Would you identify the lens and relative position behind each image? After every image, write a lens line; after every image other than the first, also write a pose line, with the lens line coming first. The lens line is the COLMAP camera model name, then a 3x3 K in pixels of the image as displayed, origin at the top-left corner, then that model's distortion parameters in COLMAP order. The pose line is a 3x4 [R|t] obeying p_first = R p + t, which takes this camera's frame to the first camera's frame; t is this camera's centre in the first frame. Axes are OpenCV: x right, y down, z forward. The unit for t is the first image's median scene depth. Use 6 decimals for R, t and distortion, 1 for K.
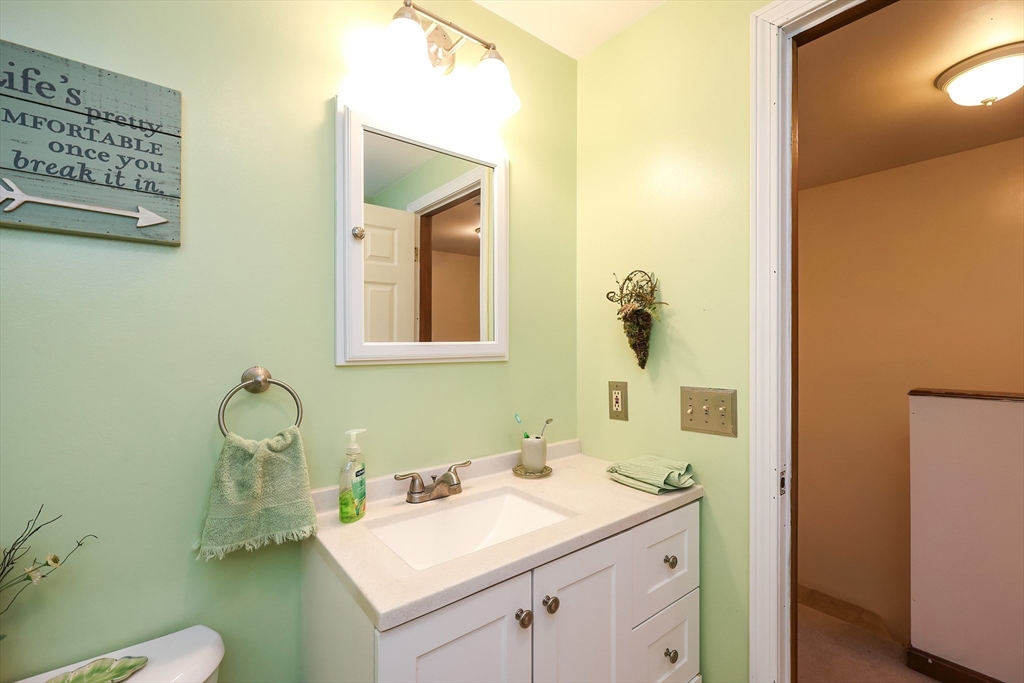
lens RADIAL K [[458.4, 0, 512.0], [0, 458.4, 341.5], [0, 0, 1]] dist [-0.000141, 0.000029]
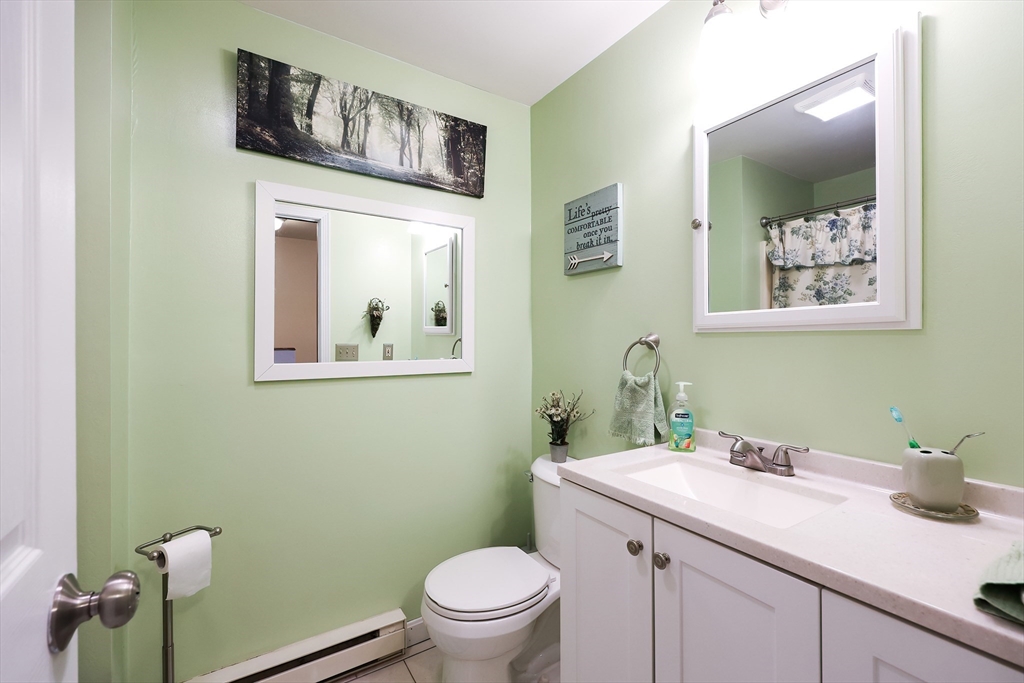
lens RADIAL K [[434.9, 0, 512.0], [0, 434.9, 341.5], [0, 0, 1]] dist [-0.003208, -0.000255]
pose [[-0.116223, -0.000296, -0.993223, 1.076696], [-0.000055, 1.000000, -0.000292, 0.095279], [0.993223, 0.000020, -0.116223, 0.792483]]
